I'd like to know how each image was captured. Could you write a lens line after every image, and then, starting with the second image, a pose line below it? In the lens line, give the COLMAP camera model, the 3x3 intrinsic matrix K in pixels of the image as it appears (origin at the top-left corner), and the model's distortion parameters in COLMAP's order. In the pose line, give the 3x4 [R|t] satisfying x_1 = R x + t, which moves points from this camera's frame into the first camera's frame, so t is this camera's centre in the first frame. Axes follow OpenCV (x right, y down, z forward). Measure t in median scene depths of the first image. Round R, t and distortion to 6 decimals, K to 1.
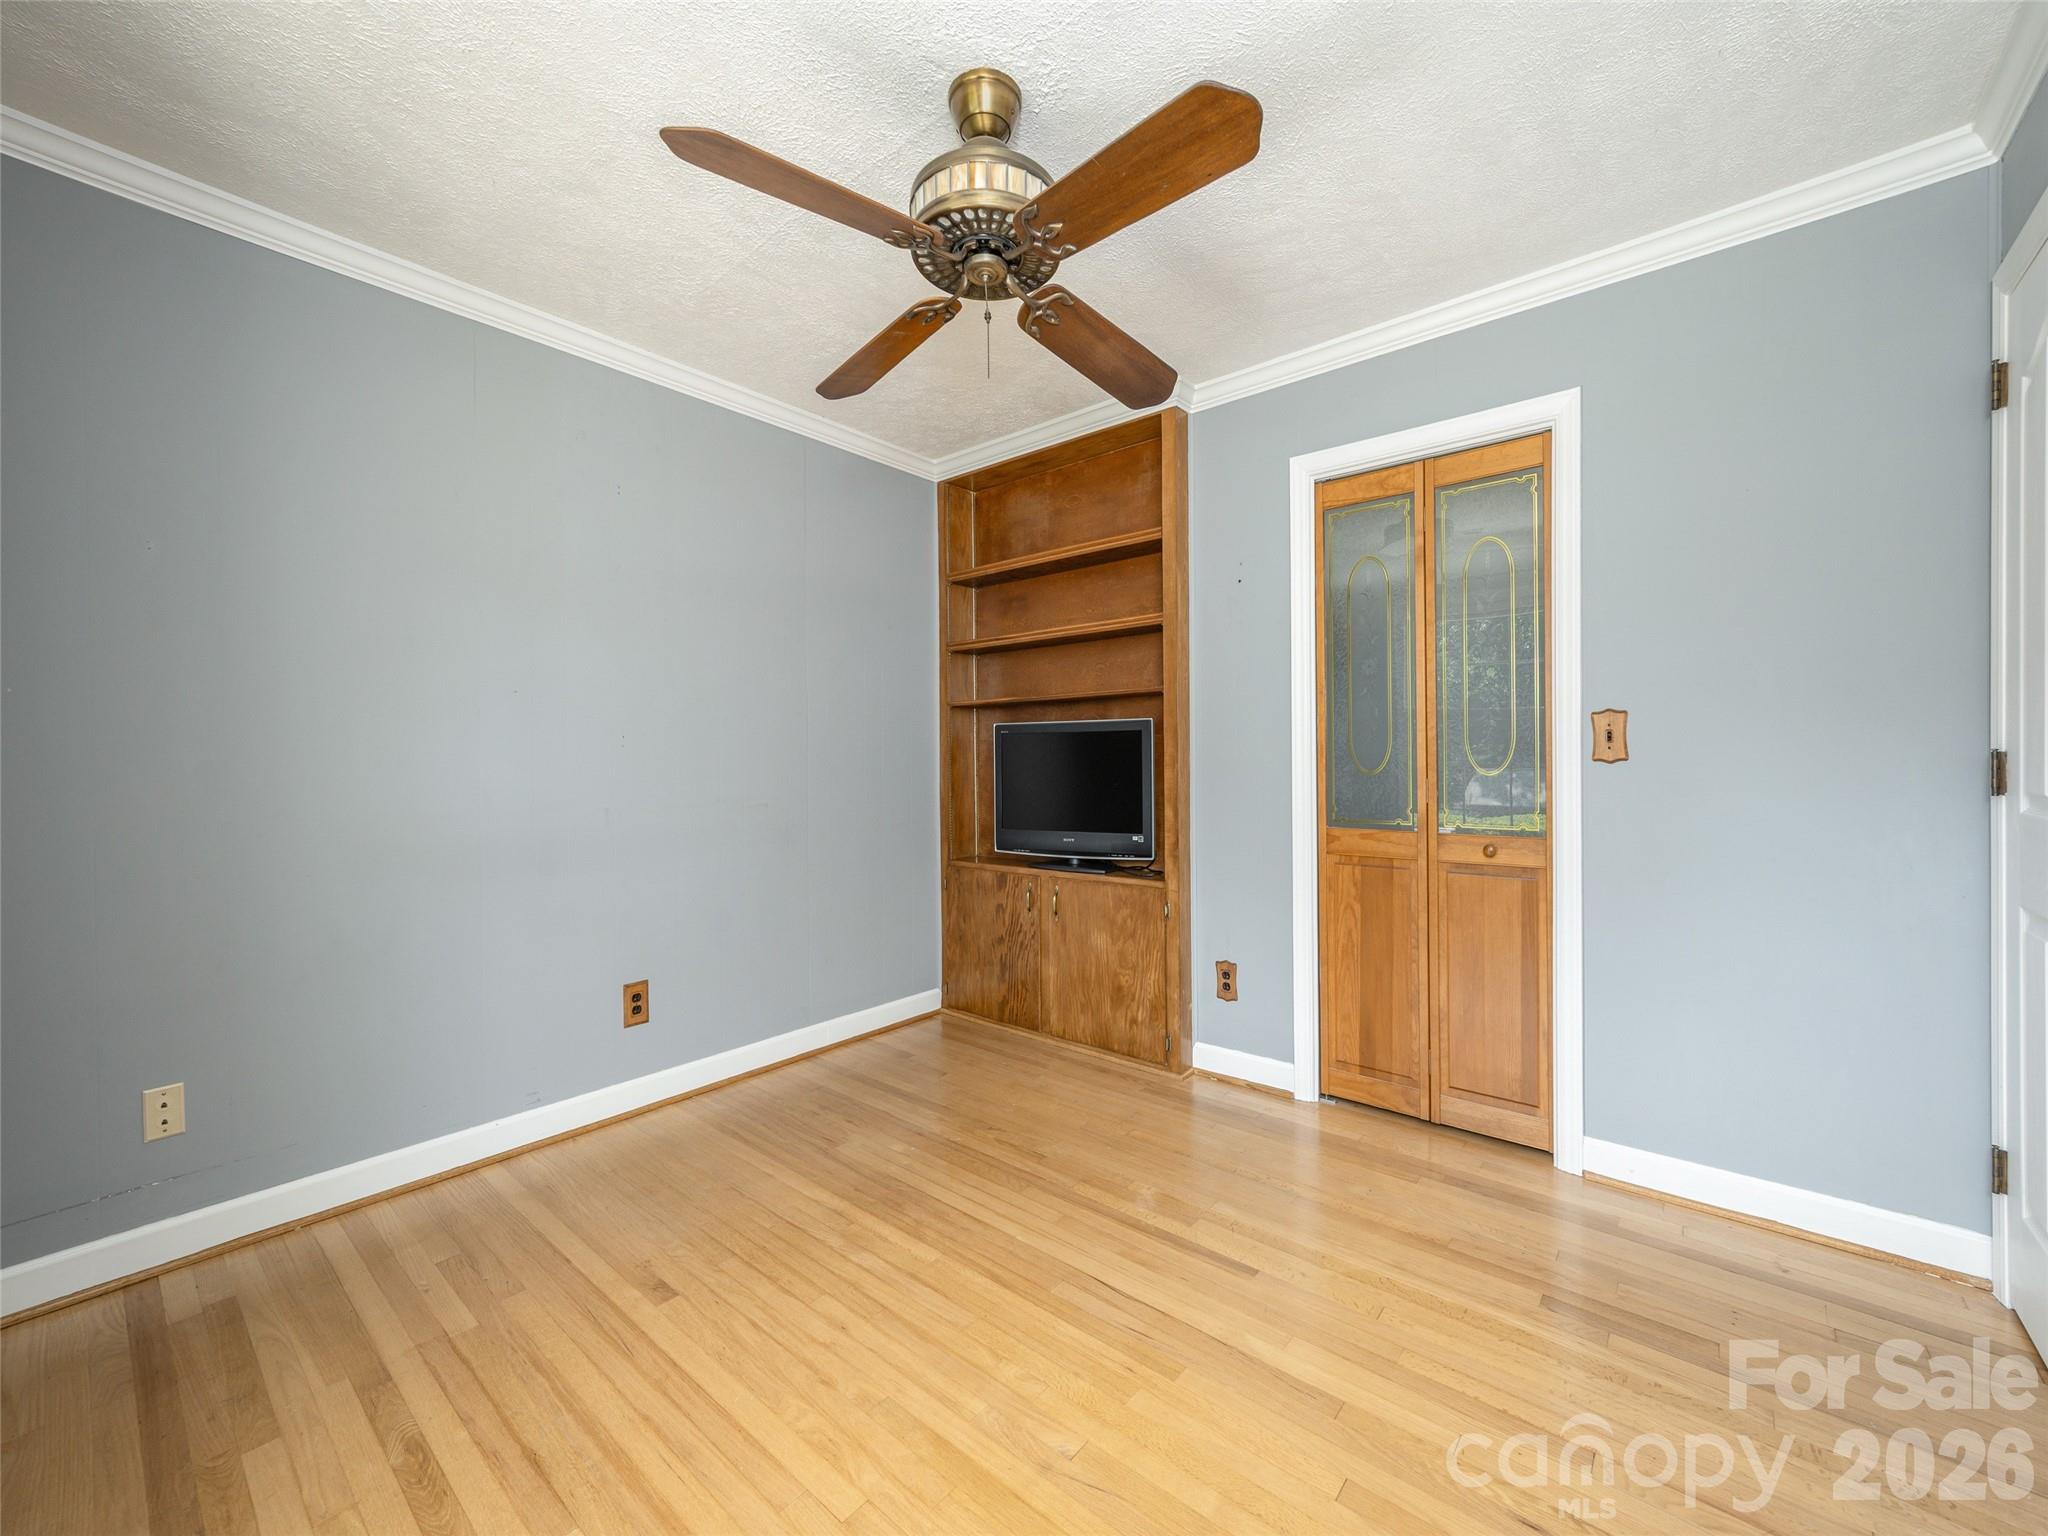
lens RADIAL K [[824.6, 0, 1023.0], [0, 824.6, 765.8], [0, 0, 1]] dist [-0.001626, 0.000485]
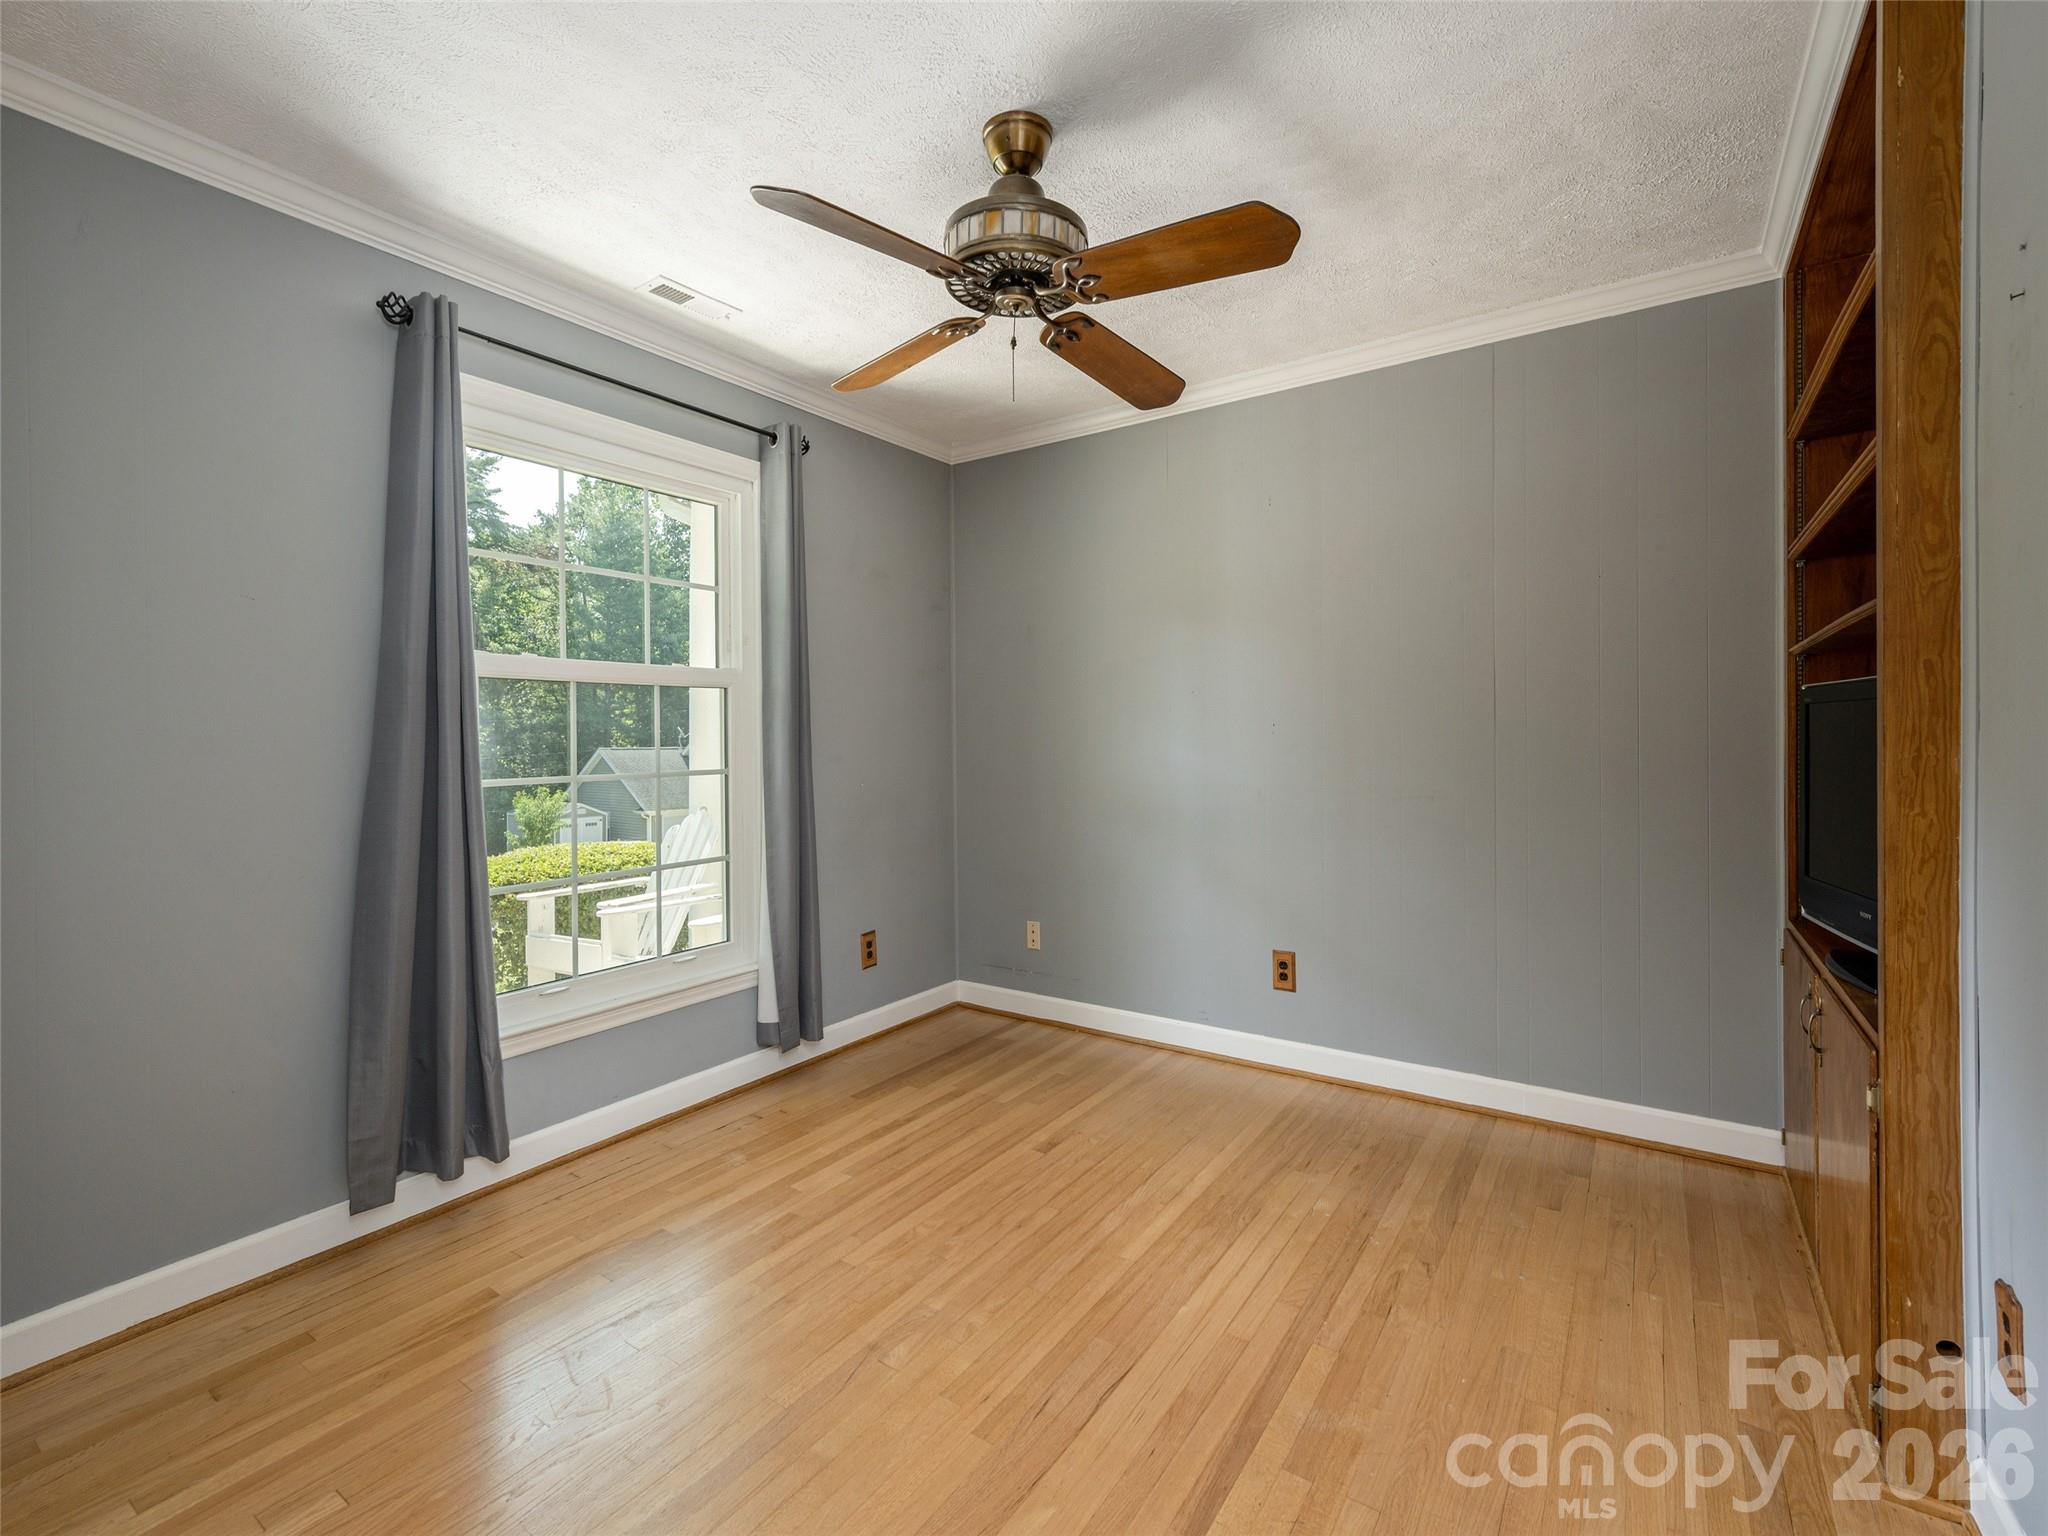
lens RADIAL K [[915.5, 0, 1022.3], [0, 915.5, 749.8], [0, 0, 1]] dist [-0.000603, -0.001162]
pose [[0.090326, 0.019529, -0.995721, 0.925693], [0.000359, 0.999807, 0.019642, -0.032922], [0.995912, -0.002132, 0.090302, 0.745598]]
